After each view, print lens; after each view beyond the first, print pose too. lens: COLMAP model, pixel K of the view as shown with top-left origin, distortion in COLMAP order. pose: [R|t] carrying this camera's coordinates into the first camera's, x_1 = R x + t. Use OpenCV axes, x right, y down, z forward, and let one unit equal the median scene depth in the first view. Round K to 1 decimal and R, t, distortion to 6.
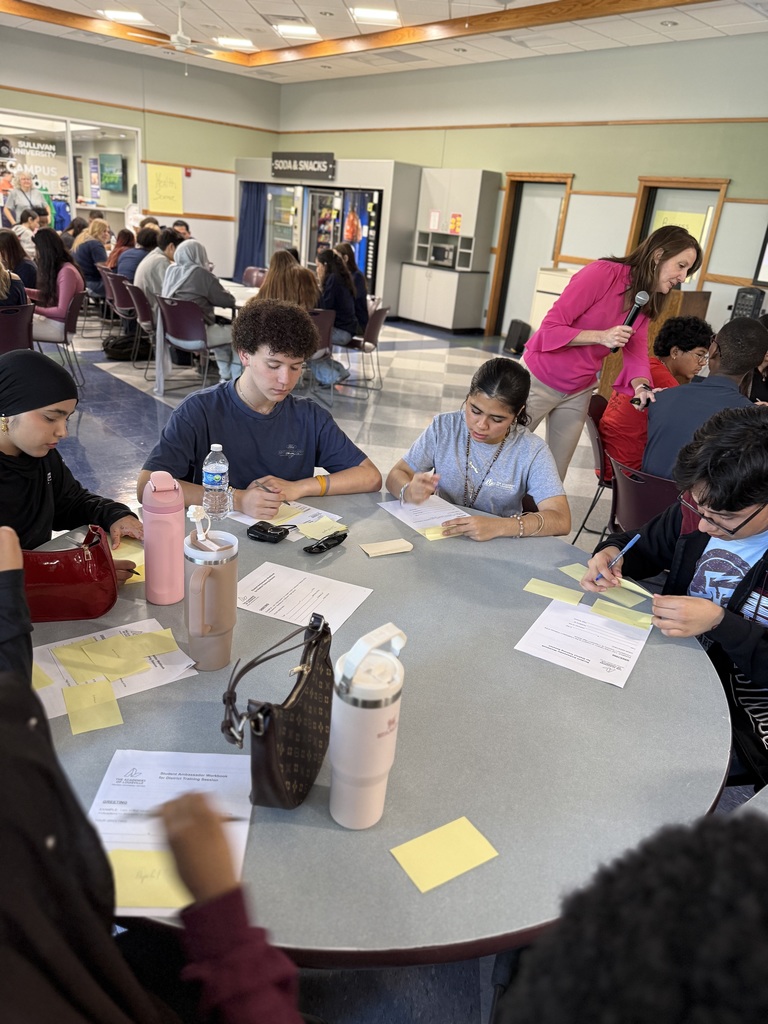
lens RADIAL K [[733.1, 0, 384.0], [0, 733.1, 512.0], [0, 0, 1]] dist [0.057621, -0.074511]
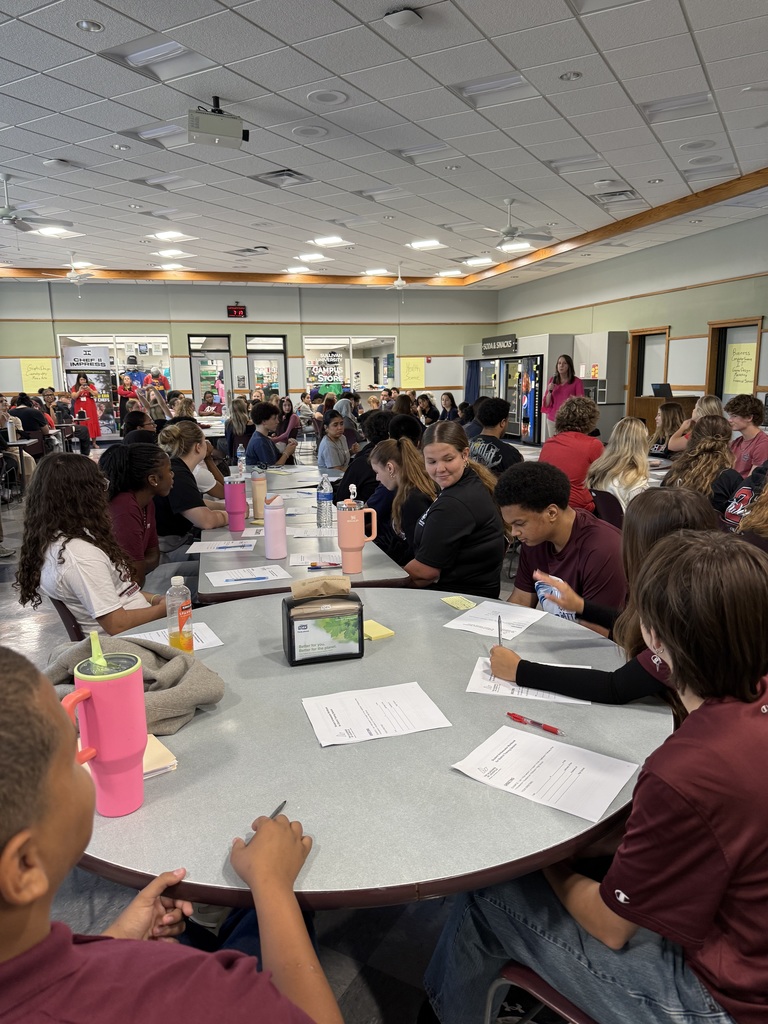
lens RADIAL K [[733.1, 0, 384.0], [0, 733.1, 512.0], [0, 0, 1]] dist [0.057621, -0.074511]
pose [[0.907861, -0.038512, -0.417499, 0.282148], [-0.050651, 0.978405, -0.200394, 0.132458], [0.416201, 0.203077, 0.886305, -0.262096]]
